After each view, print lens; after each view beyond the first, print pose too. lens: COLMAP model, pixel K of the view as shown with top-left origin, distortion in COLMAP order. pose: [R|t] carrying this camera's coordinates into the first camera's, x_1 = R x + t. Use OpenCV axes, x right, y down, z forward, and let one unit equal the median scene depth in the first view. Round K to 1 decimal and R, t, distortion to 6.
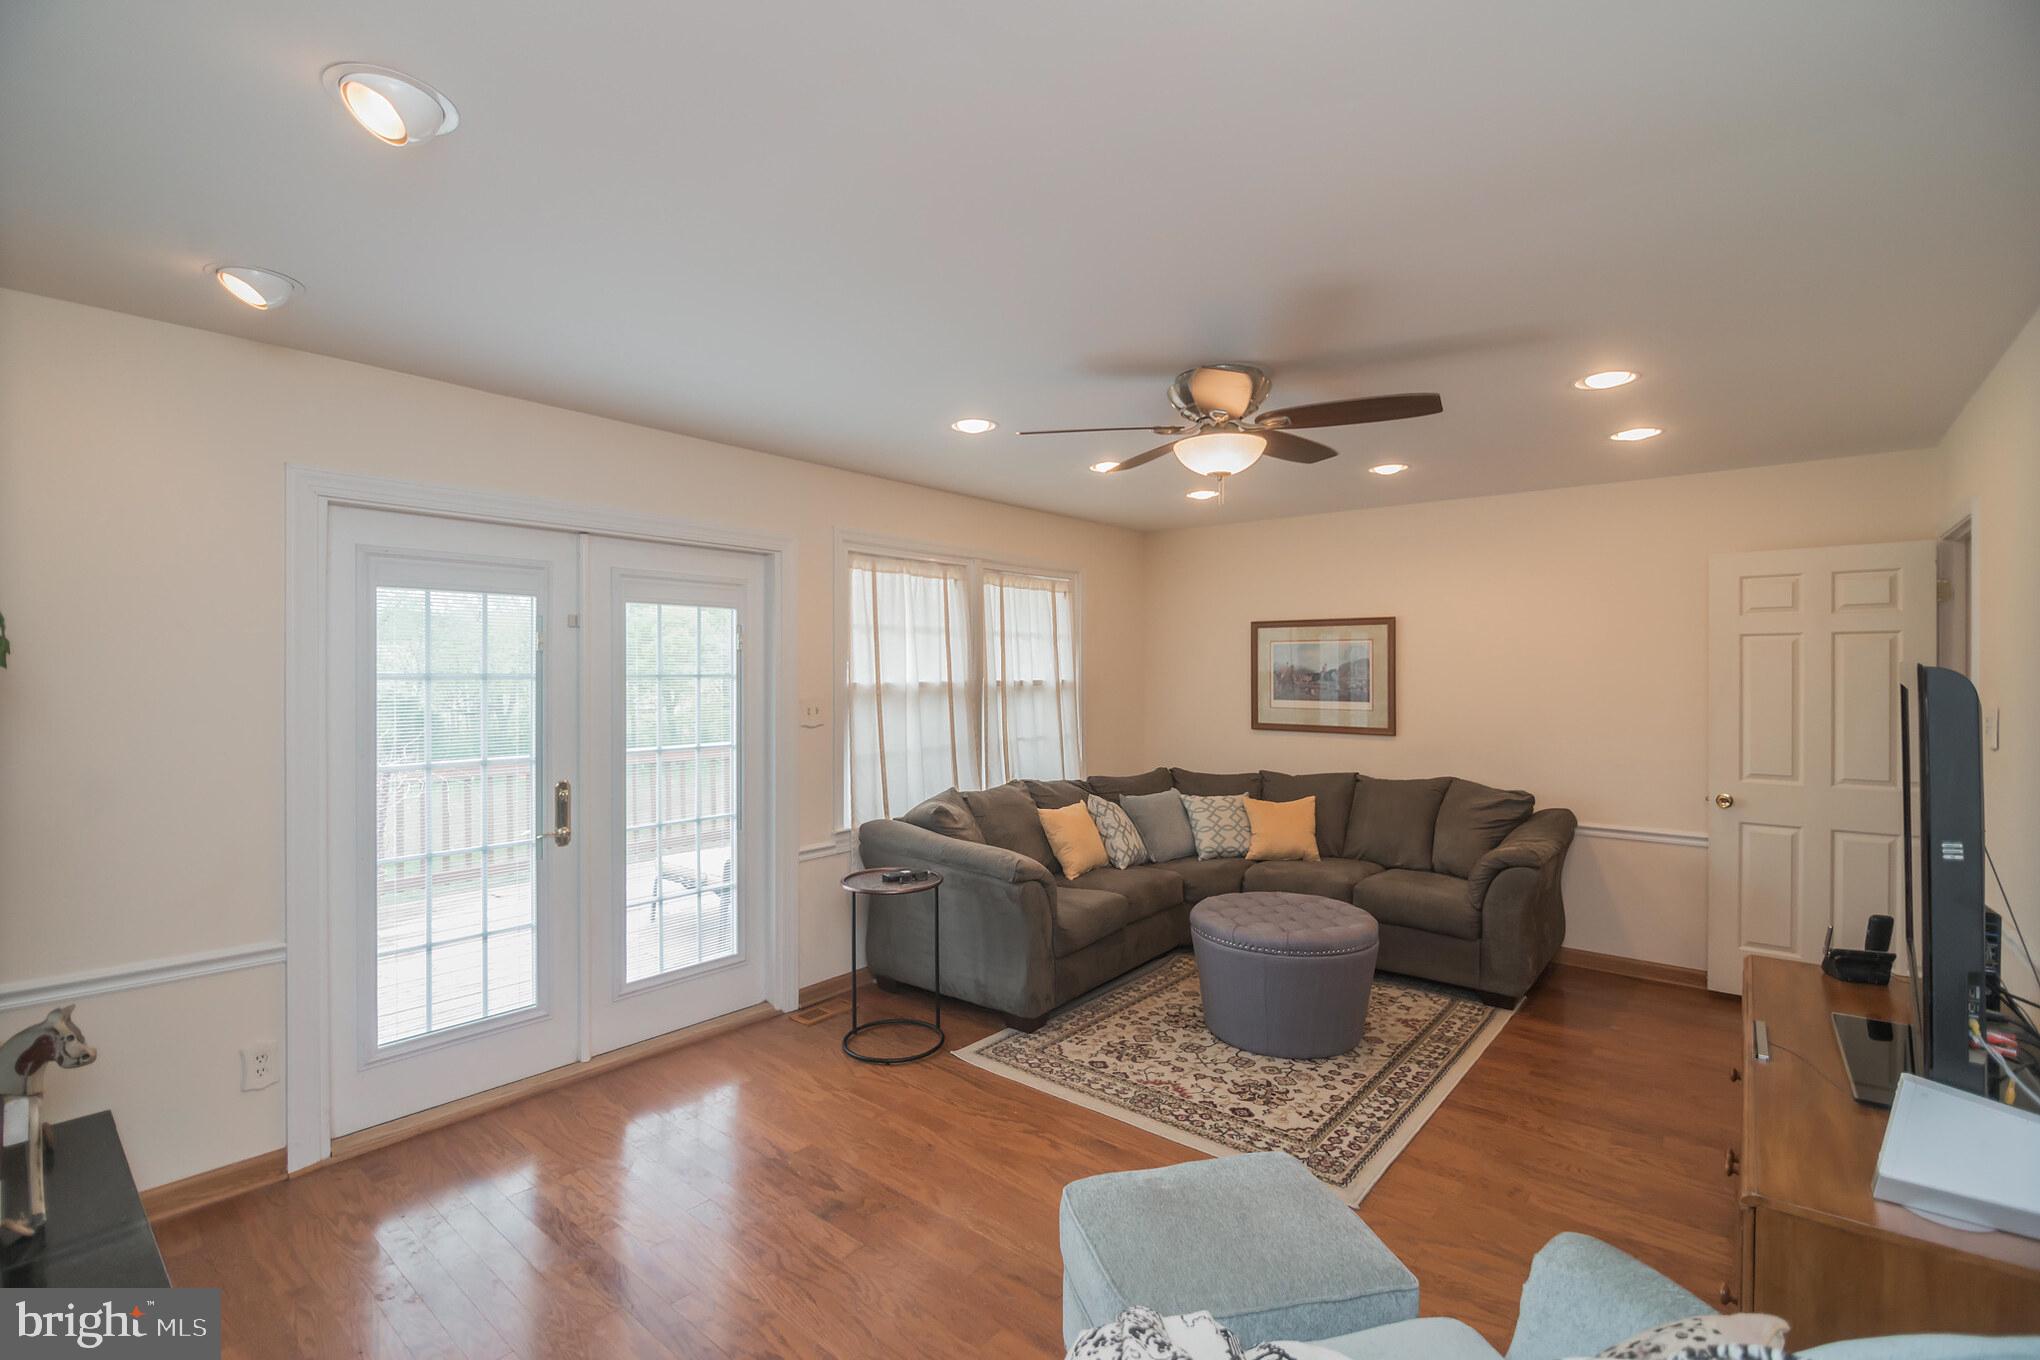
lens RADIAL K [[920.2, 0, 1013.6], [0, 920.2, 673.3], [0, 0, 1]] dist [-0.002075, -0.000388]
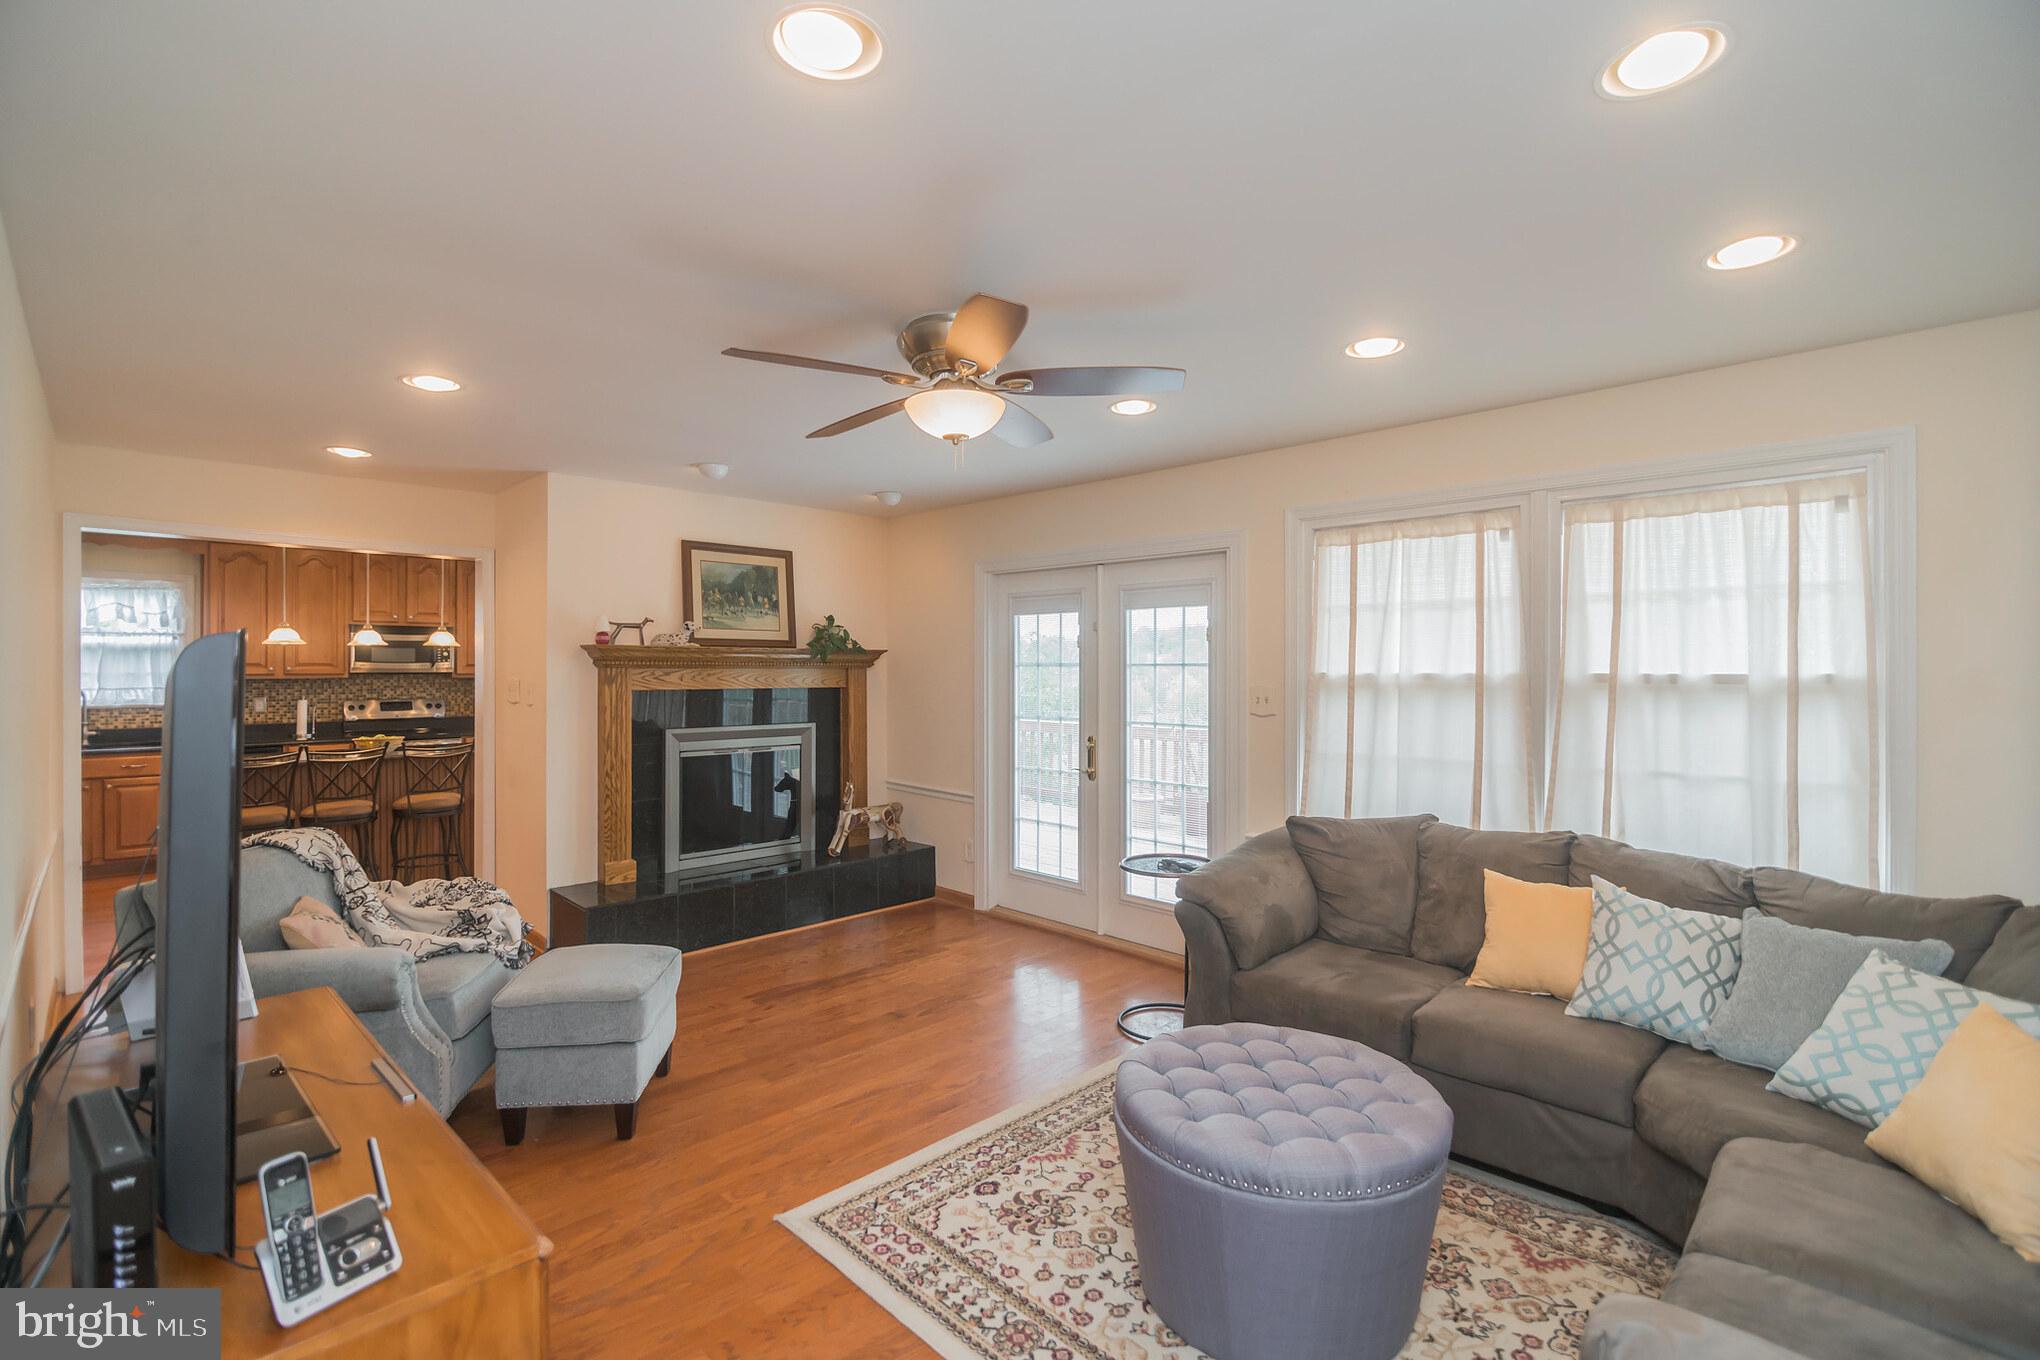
lens RADIAL K [[920.2, 0, 1013.6], [0, 920.2, 673.3], [0, 0, 1]] dist [-0.002075, -0.000388]
pose [[-0.091025, 0.008575, -0.995812, 0.959121], [-0.001249, 0.999961, 0.008725, 0.004223], [0.995848, 0.002038, -0.091011, 0.984889]]
